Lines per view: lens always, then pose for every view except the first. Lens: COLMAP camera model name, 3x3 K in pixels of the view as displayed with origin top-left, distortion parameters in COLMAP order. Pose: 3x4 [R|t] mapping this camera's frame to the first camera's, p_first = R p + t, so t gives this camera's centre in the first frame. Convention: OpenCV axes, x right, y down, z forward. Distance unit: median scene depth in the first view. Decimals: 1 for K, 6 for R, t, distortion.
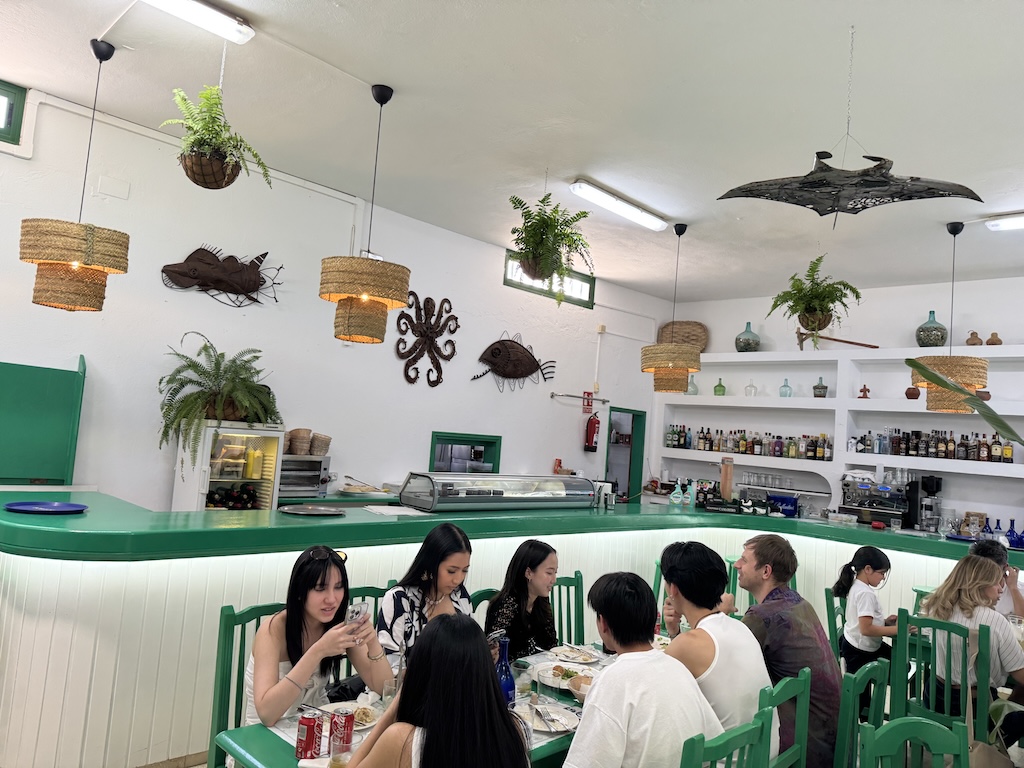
lens RADIAL K [[725.4, 0, 505.5], [0, 725.4, 385.7], [0, 0, 1]] dist [-0.006510, -0.039016]
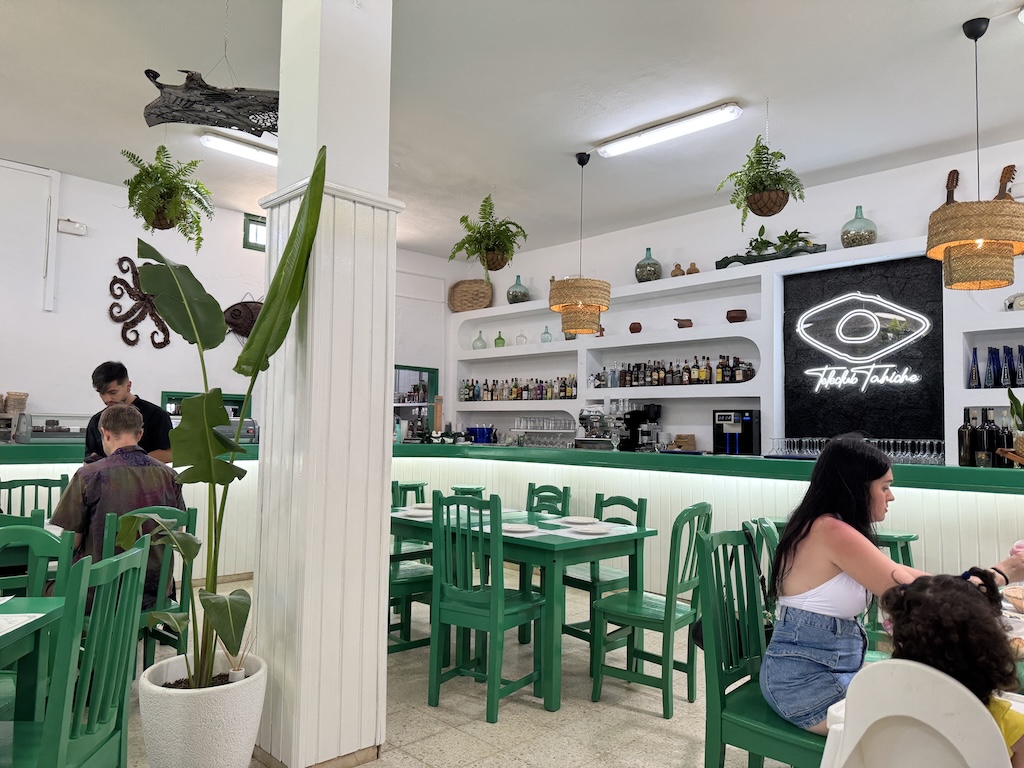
lens RADIAL K [[725.4, 0, 495.7], [0, 725.4, 415.5], [0, 0, 1]] dist [-0.006510, -0.039016]
pose [[0.997323, -0.066234, 0.030987, 0.327635], [0.064383, 0.996277, 0.057334, 0.066102], [-0.034669, -0.055186, 0.997874, -0.061753]]
